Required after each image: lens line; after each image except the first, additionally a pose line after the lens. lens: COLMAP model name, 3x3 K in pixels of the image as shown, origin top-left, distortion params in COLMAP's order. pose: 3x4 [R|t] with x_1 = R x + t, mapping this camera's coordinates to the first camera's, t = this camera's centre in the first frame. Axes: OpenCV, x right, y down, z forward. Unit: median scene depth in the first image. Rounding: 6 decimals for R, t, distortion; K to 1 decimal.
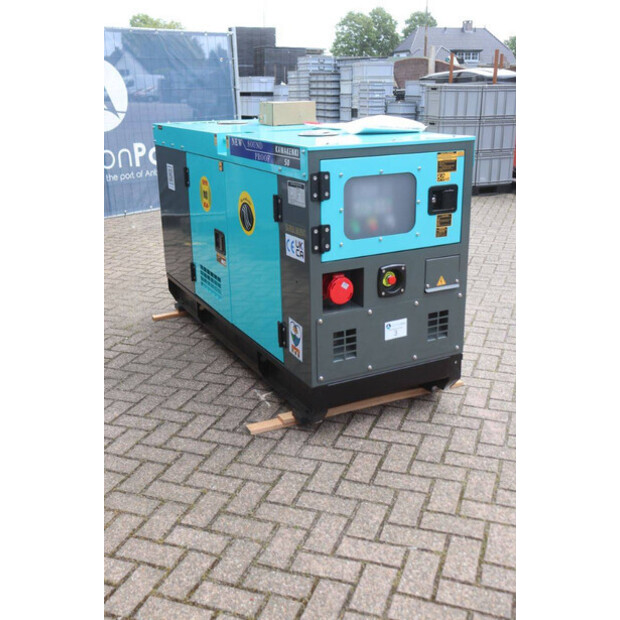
lens RADIAL K [[681.6, 0, 310.7], [0, 681.6, 310.2], [0, 0, 1]] dist [-0.020926, 0.000000]
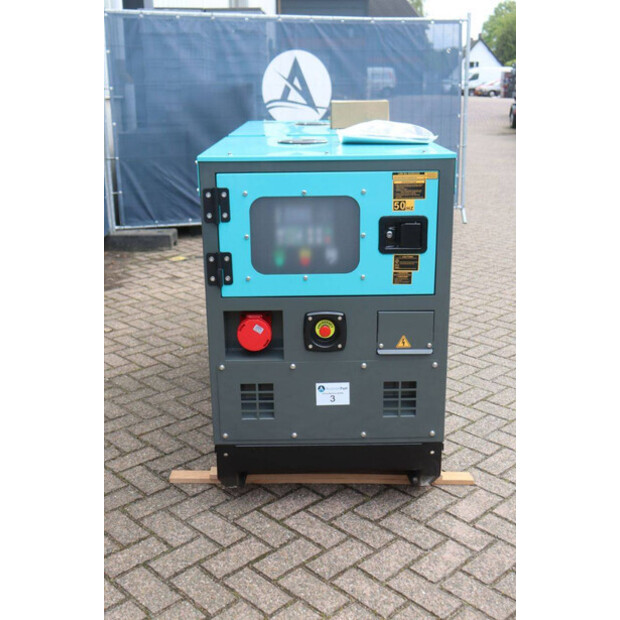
lens RADIAL K [[732.1, 0, 309.1], [0, 732.1, 308.0], [0, 0, 1]] dist [0.006974, 0.000000]
pose [[0.893271, 0.138021, -0.427805, 0.454649], [-0.144970, 0.989299, 0.016471, -0.080799], [0.425500, 0.047305, 0.903721, 0.229870]]
